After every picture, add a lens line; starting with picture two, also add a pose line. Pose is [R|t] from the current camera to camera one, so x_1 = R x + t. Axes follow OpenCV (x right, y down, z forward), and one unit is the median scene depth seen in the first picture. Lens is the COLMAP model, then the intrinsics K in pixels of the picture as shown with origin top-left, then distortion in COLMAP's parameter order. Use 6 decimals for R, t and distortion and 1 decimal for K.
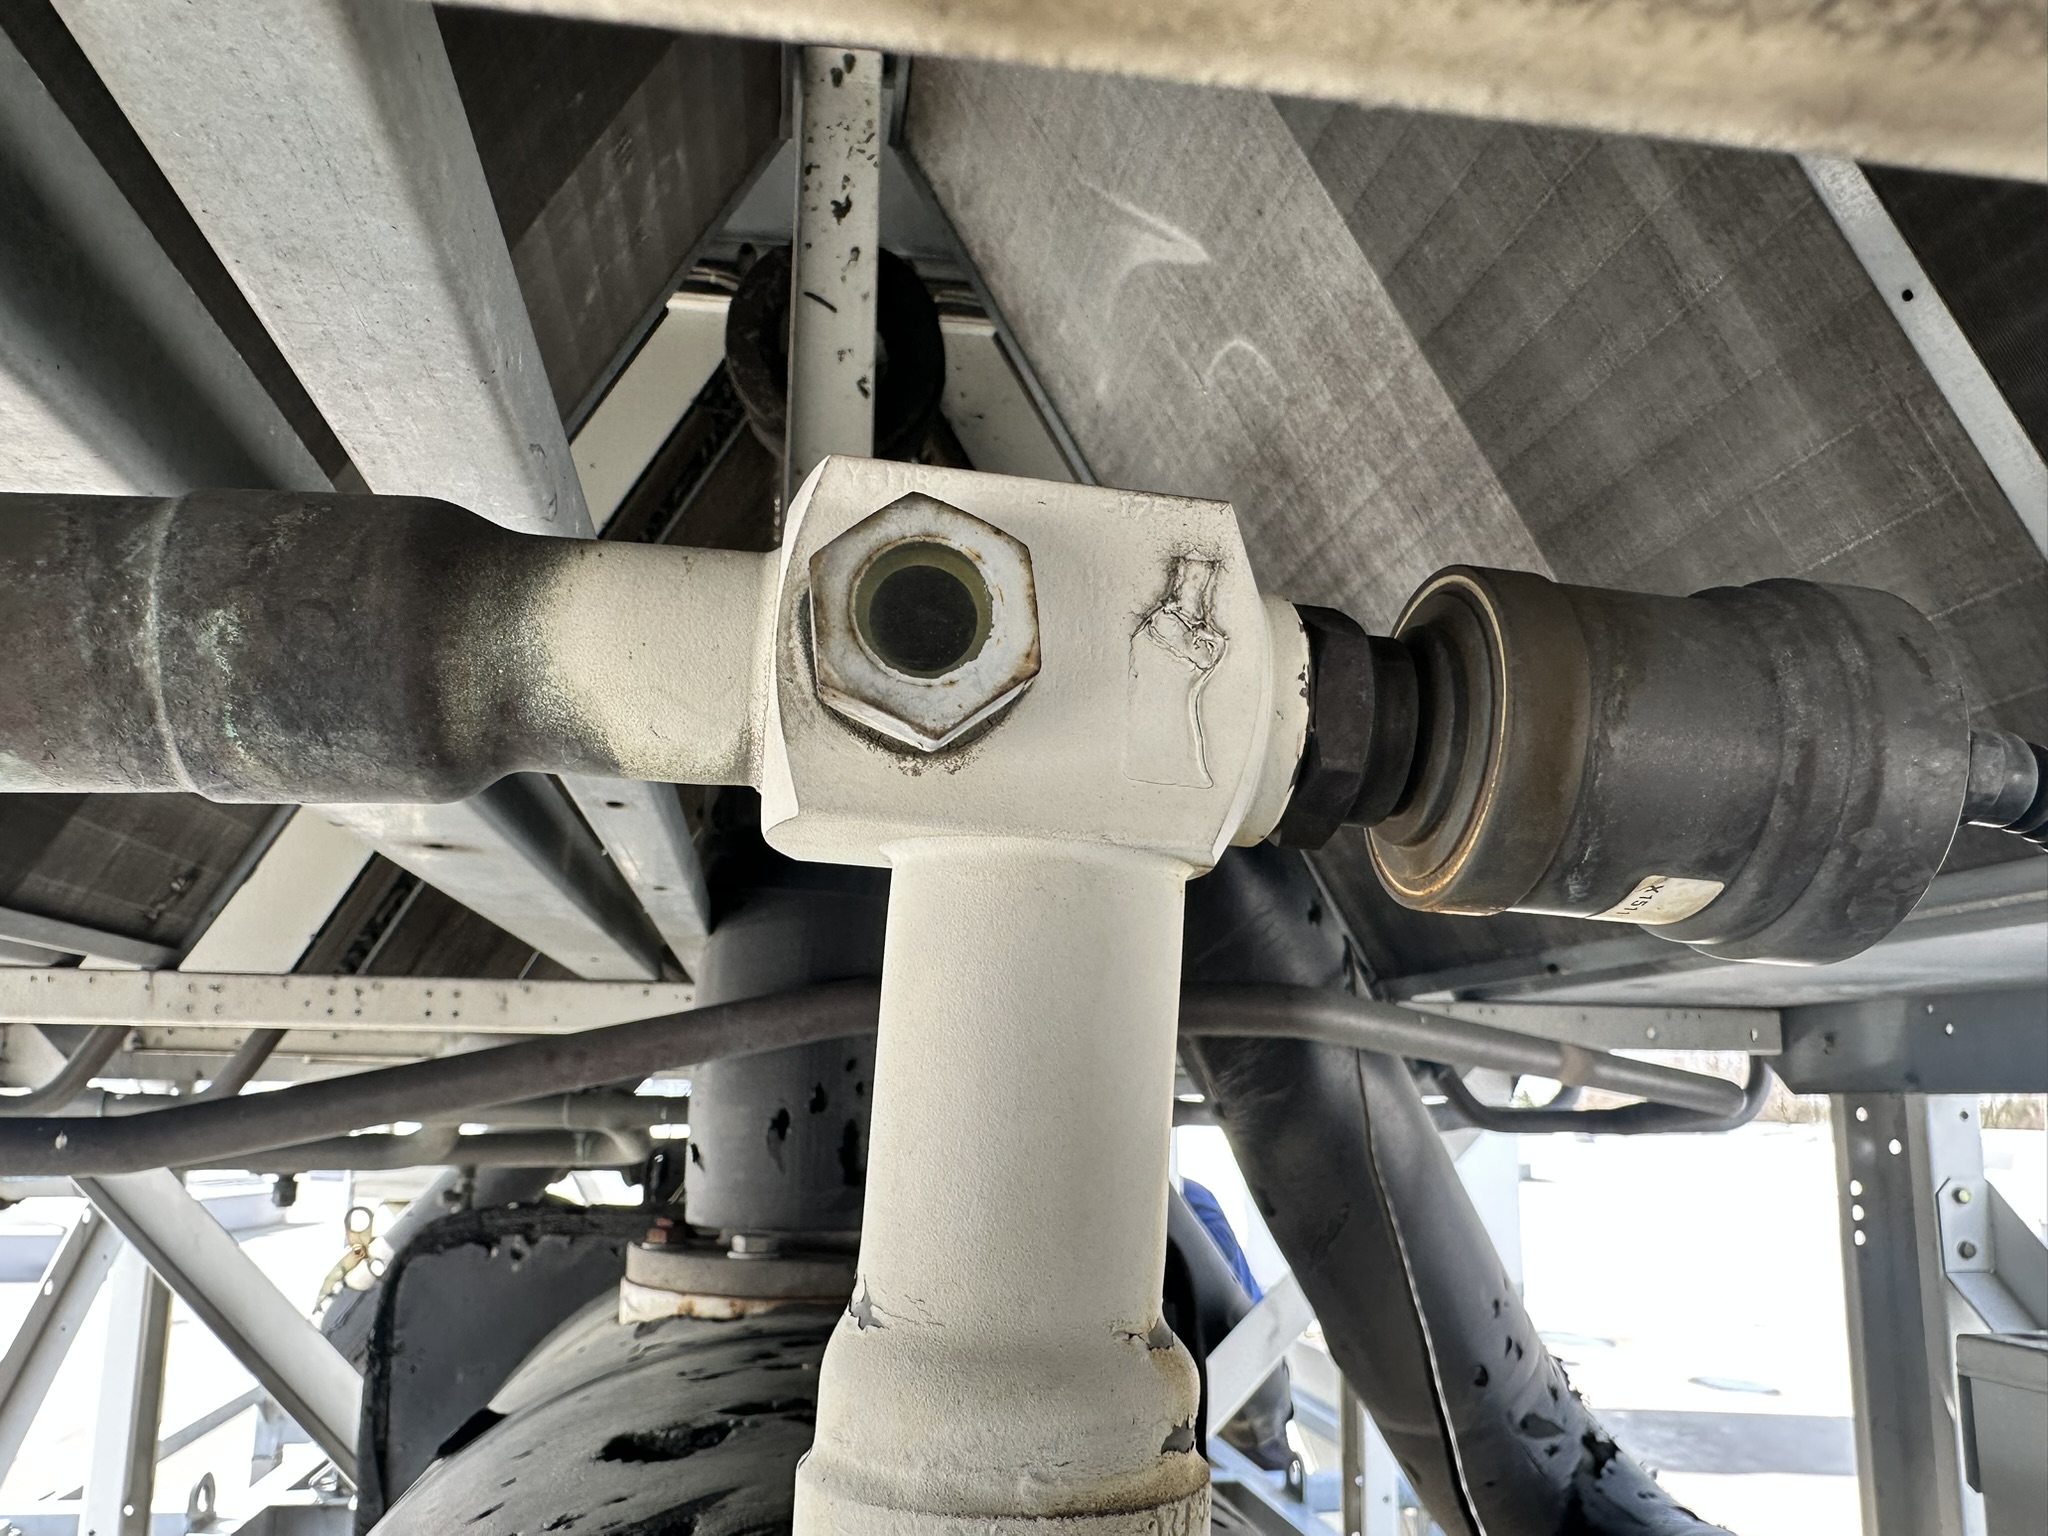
lens RADIAL K [[1430.0, 0, 995.3], [0, 1430.0, 864.5], [0, 0, 1]] dist [0.000607, -0.005515]
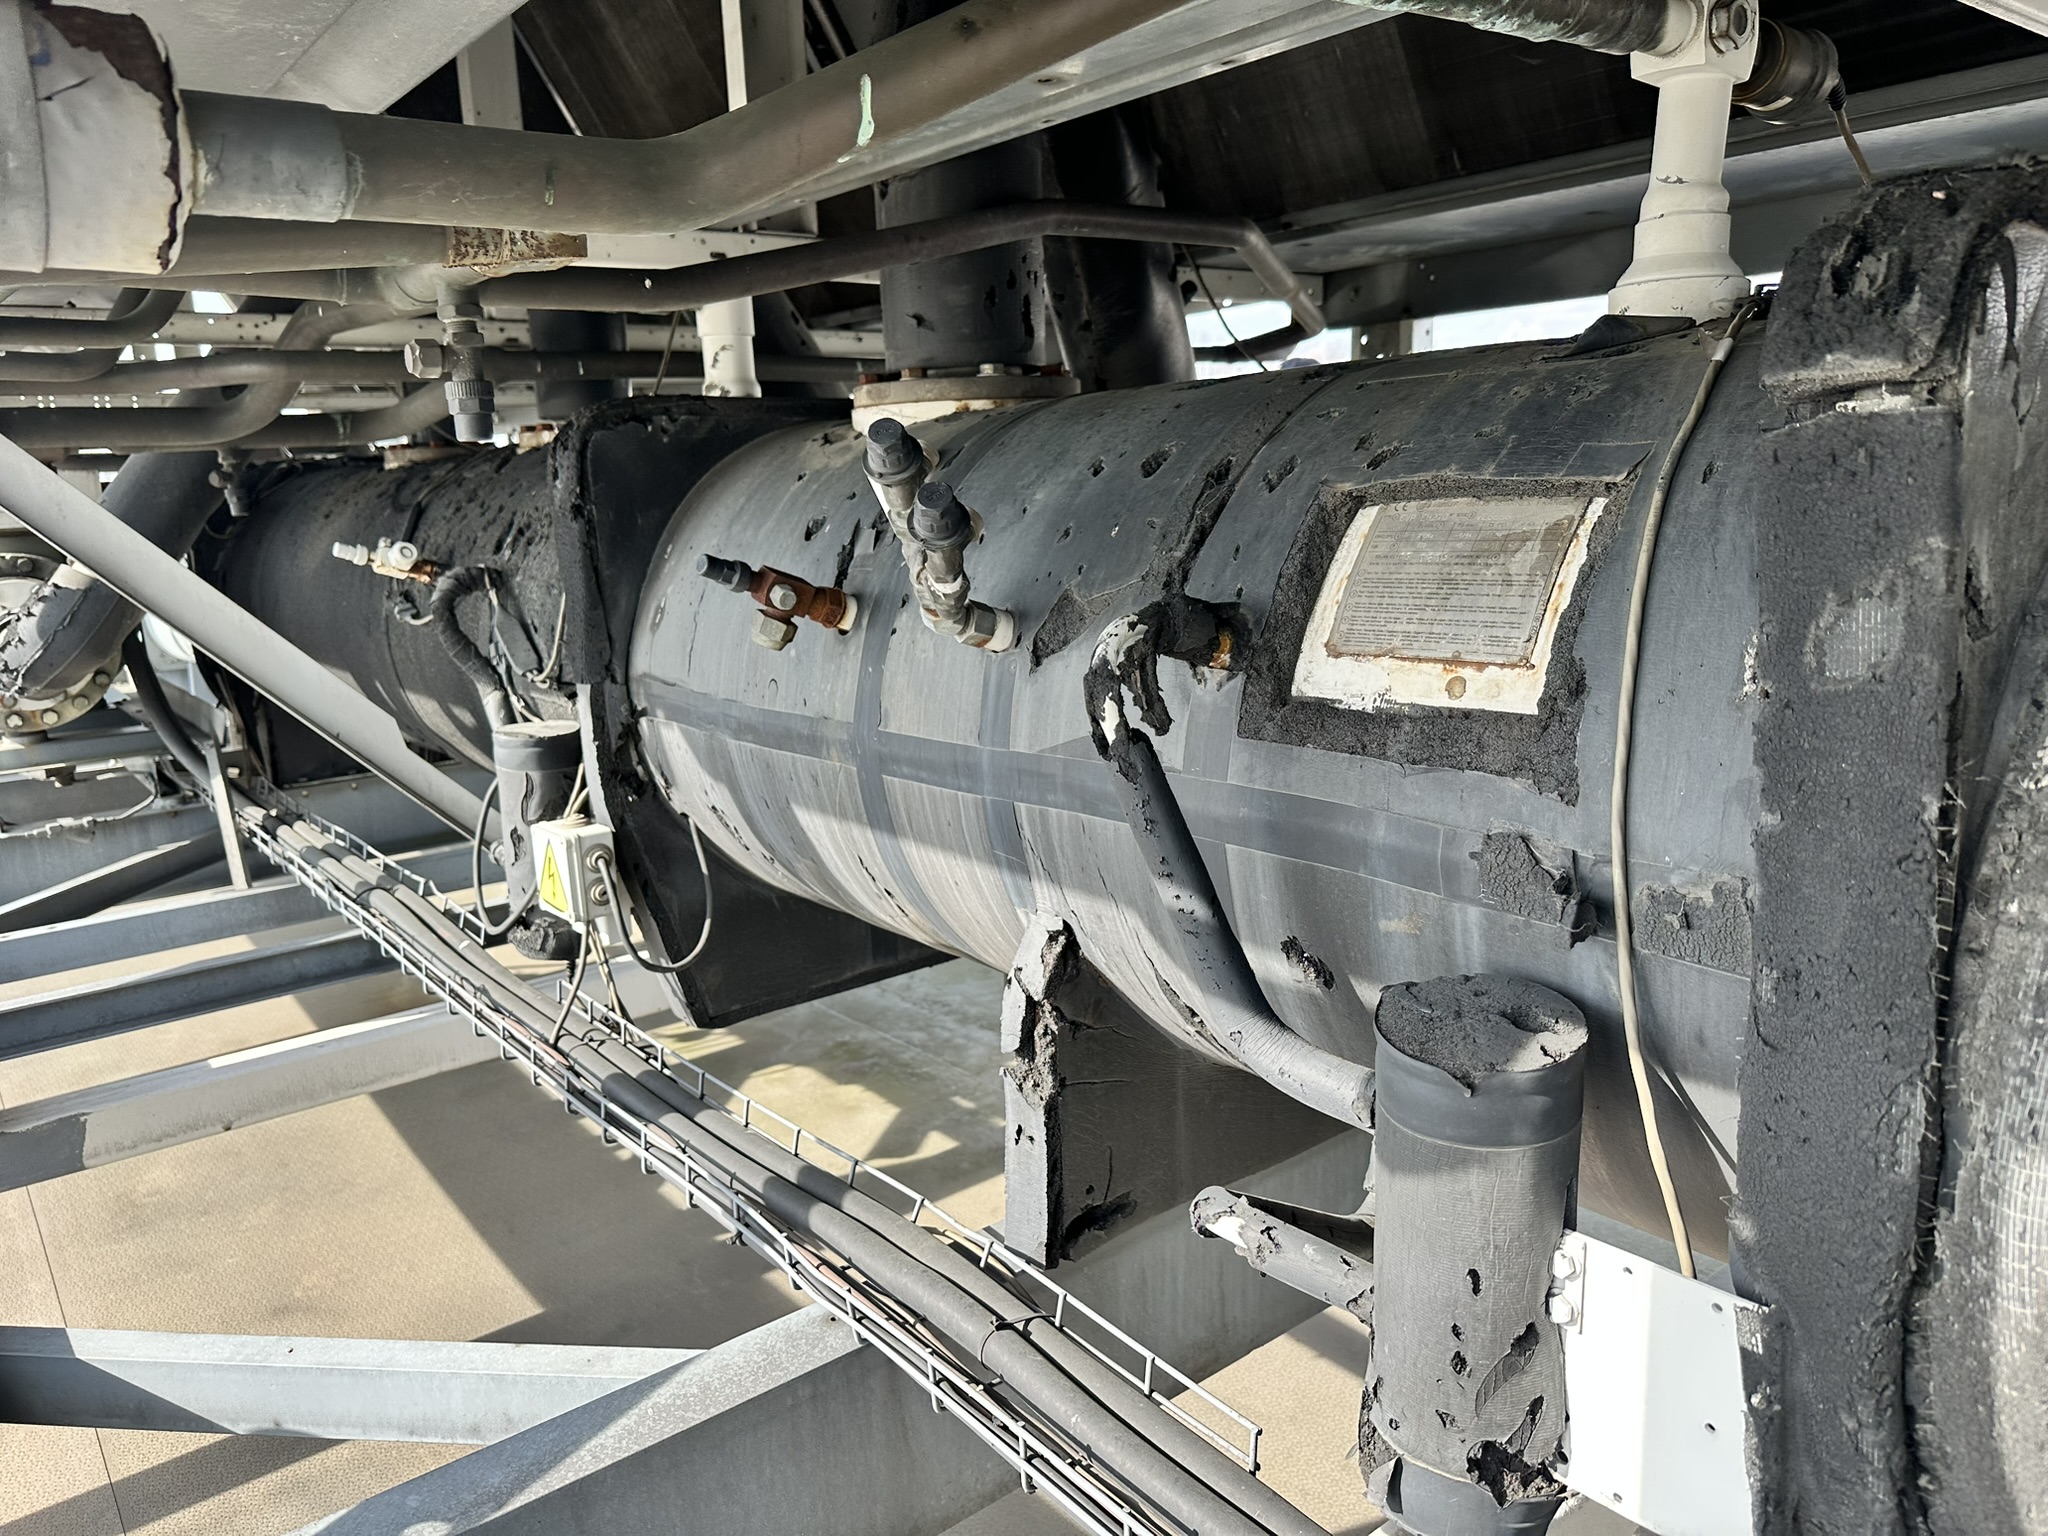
lens RADIAL K [[1430.0, 0, 1026.0], [0, 1430.0, 769.9], [0, 0, 1]] dist [0.000607, -0.005515]
pose [[0.861618, -0.152098, 0.484231, -0.670119], [-0.030091, 0.937059, 0.347873, 0.084849], [-0.506664, -0.314305, 0.802810, -0.318138]]
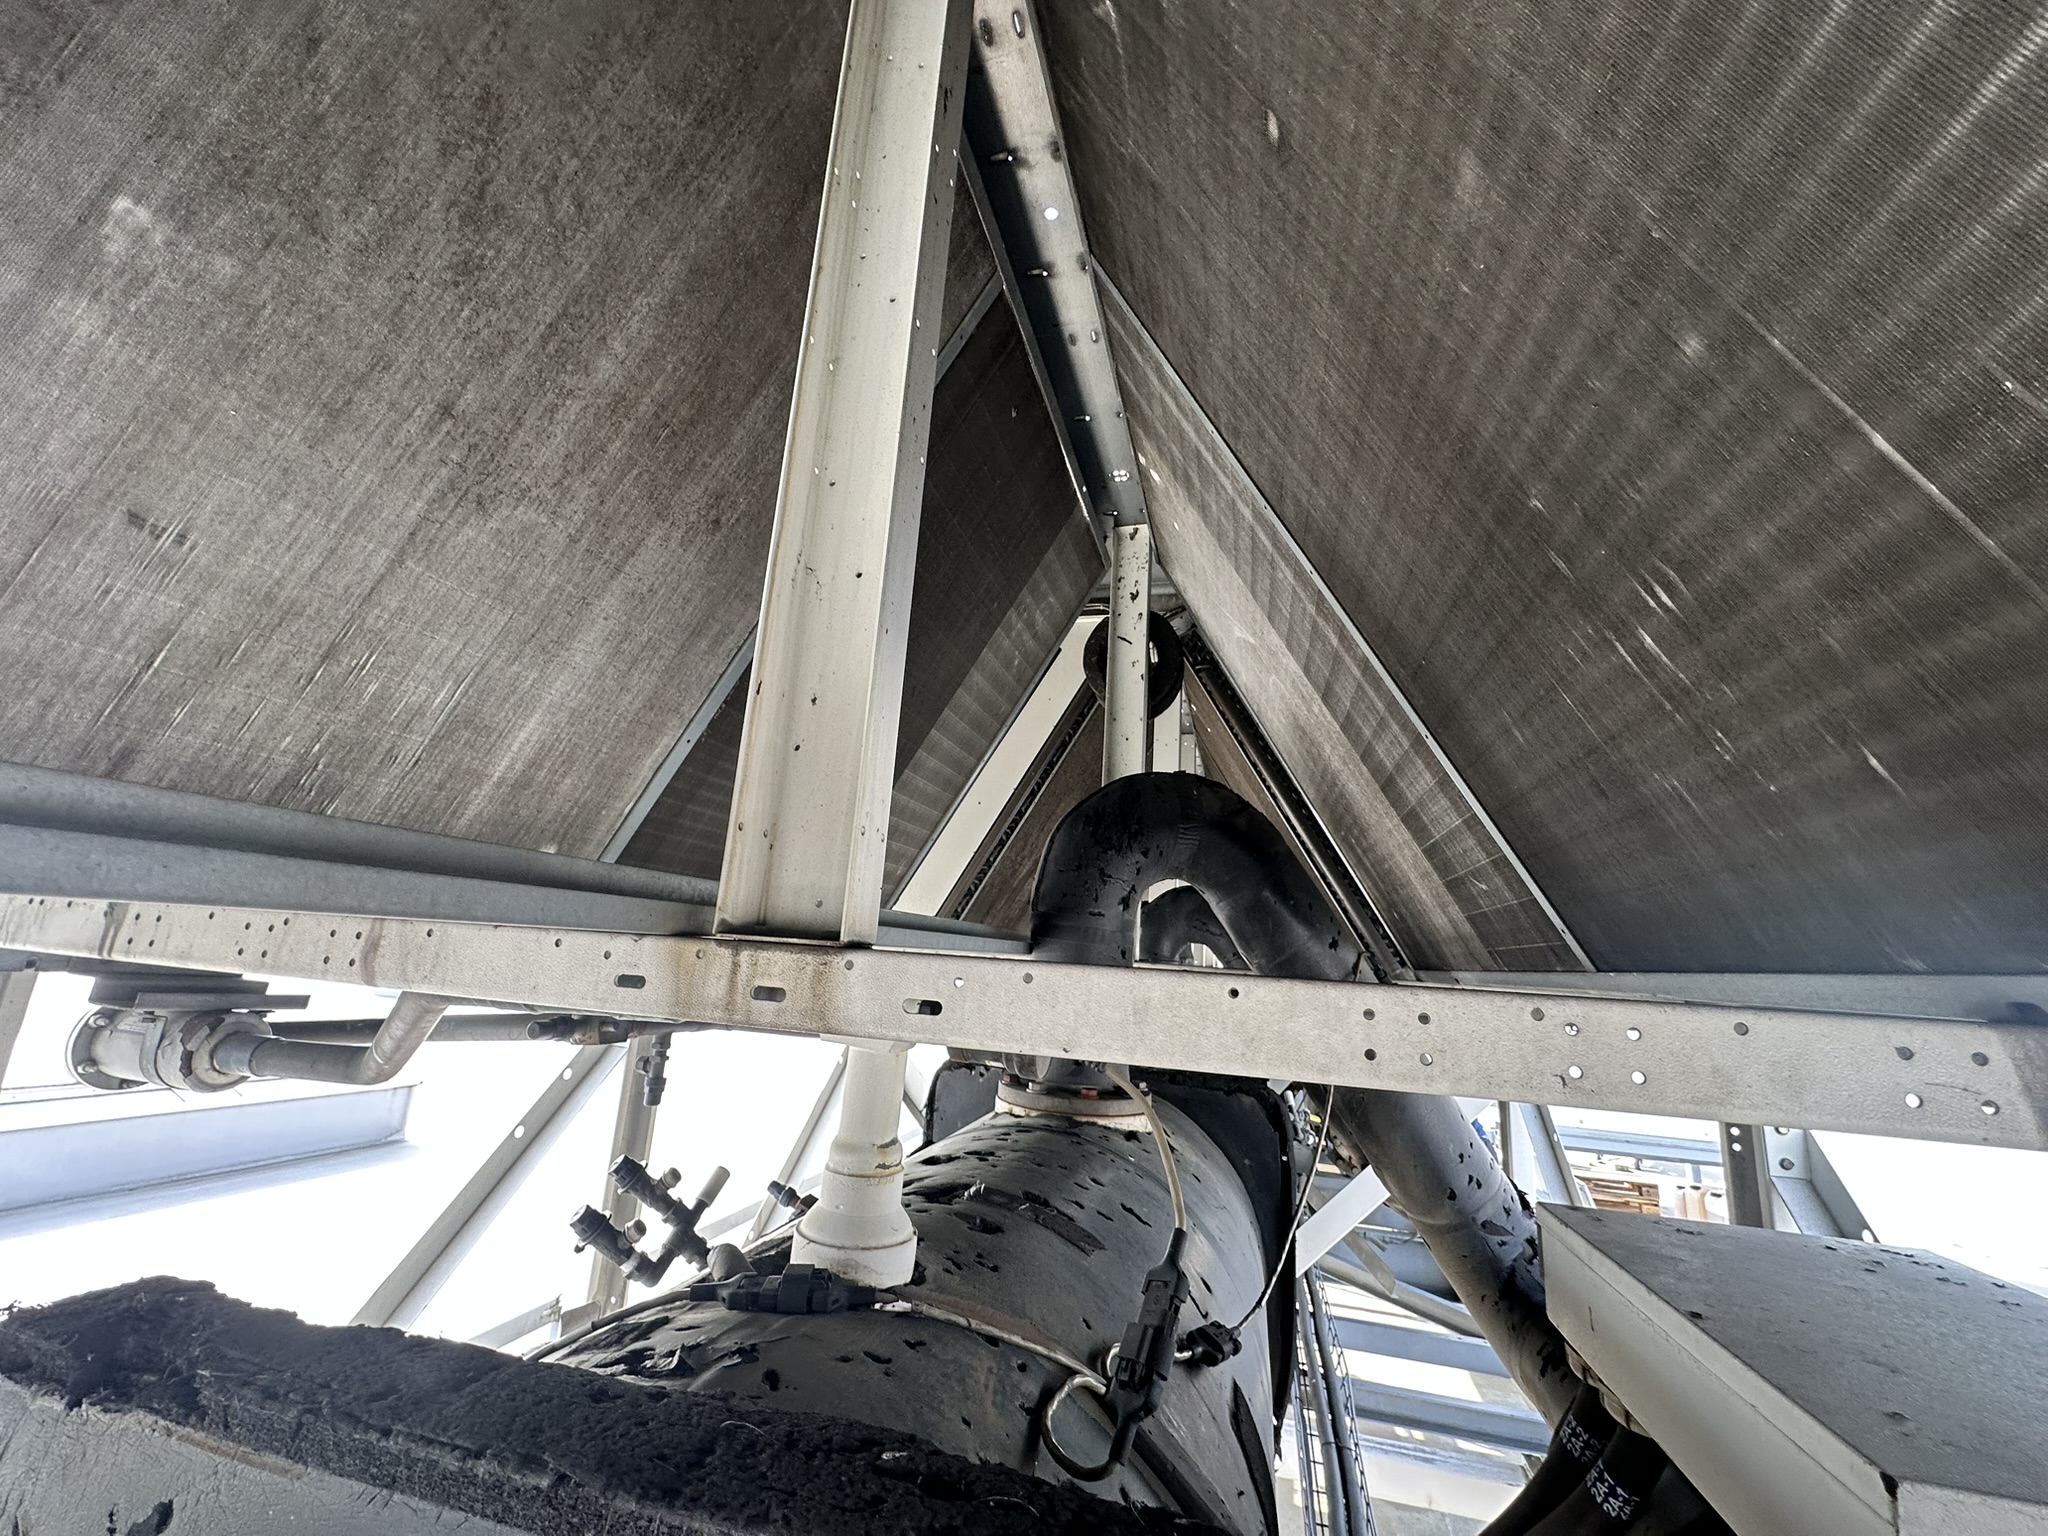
lens RADIAL K [[826.9, 0, 1021.3], [0, 826.9, 768.1], [0, 0, 1]] dist [0.001231, 0.000135]
pose [[0.917604, -0.040696, -0.395407, 0.270066], [0.011445, 0.997038, -0.076057, -0.121860], [0.397331, 0.065265, 0.915352, -0.251055]]
